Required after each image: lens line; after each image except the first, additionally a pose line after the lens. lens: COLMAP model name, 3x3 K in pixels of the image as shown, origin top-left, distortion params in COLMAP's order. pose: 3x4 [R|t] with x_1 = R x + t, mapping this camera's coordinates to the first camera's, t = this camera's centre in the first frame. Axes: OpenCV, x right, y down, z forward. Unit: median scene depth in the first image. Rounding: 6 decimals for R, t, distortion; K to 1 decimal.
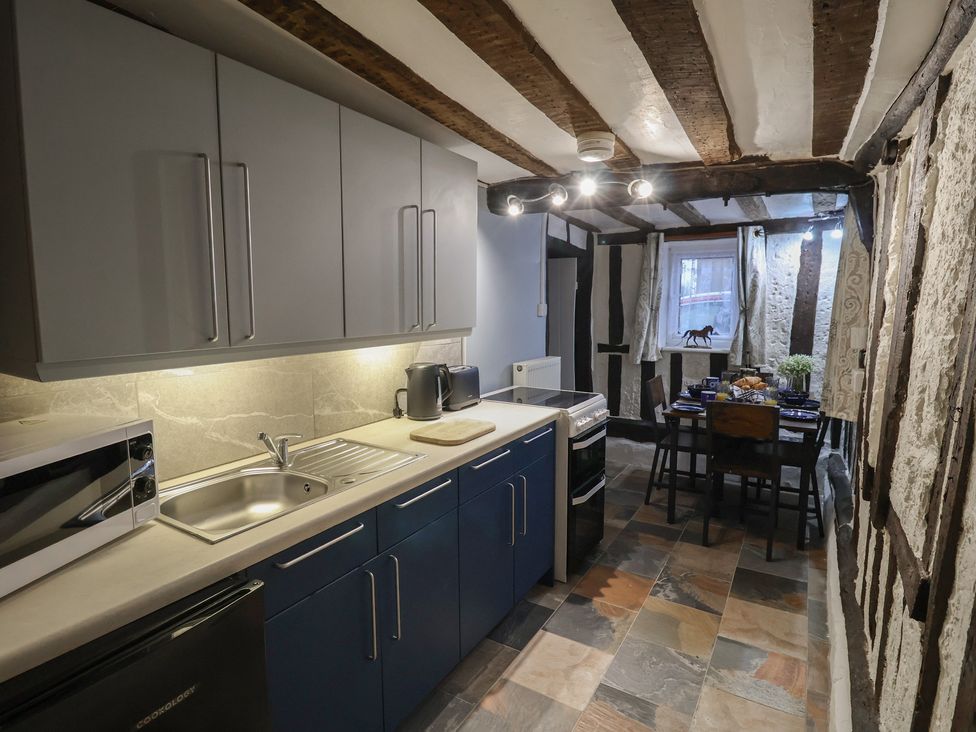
lens RADIAL K [[530.0, 0, 494.3], [0, 530.0, 364.1], [0, 0, 1]] dist [-0.005339, -0.010902]
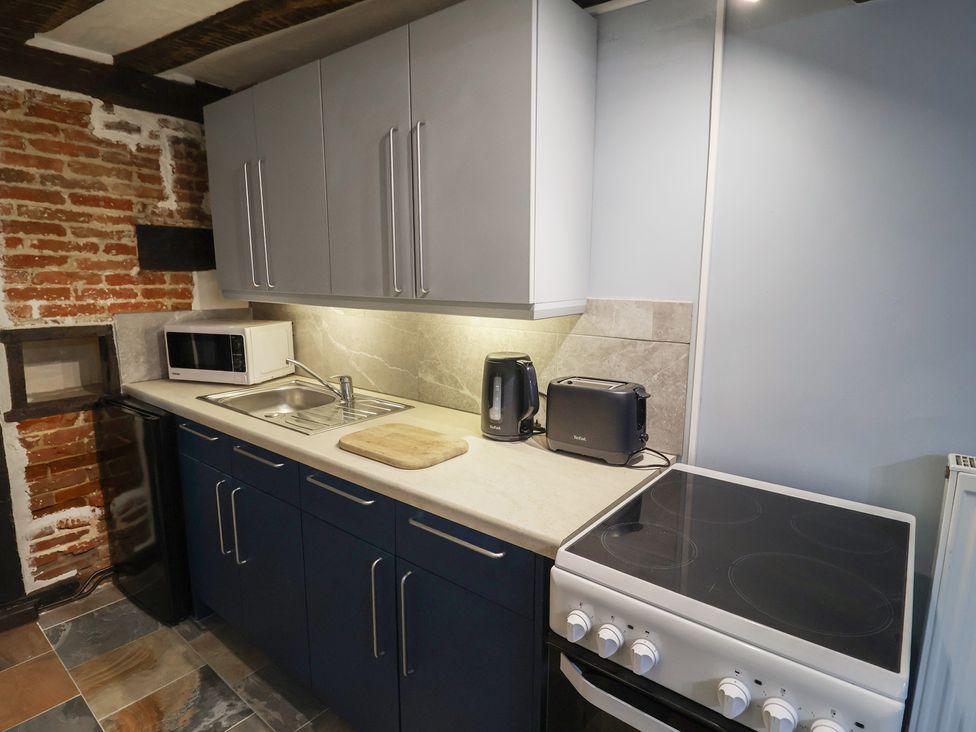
lens RADIAL K [[530.0, 0, 494.6], [0, 530.0, 361.4], [0, 0, 1]] dist [-0.005339, -0.010902]
pose [[-0.120009, 0.160348, -0.979738, 0.347205], [-0.127472, 0.976213, 0.175385, -0.070926], [0.984555, 0.145937, -0.096714, 0.708277]]
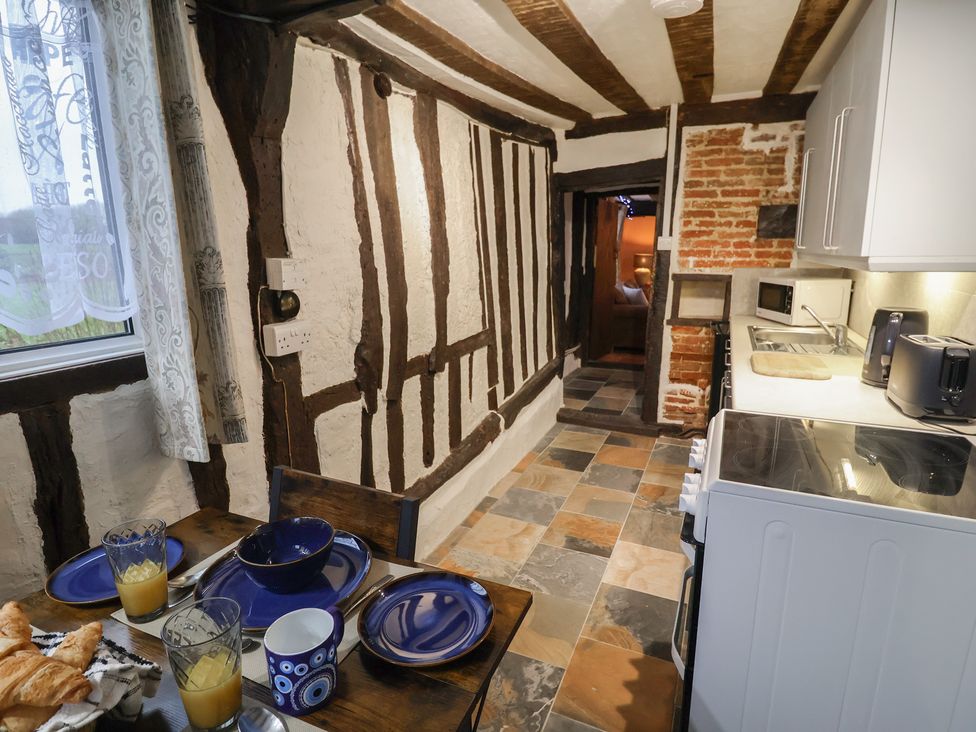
lens RADIAL K [[530.0, 0, 492.9], [0, 530.0, 365.3], [0, 0, 1]] dist [-0.005339, -0.010902]
pose [[-0.992706, 0.037836, -0.114471, 0.326534], [-0.002340, 0.943252, 0.332069, -0.107948], [0.120540, 0.329914, -0.936283, 1.091368]]
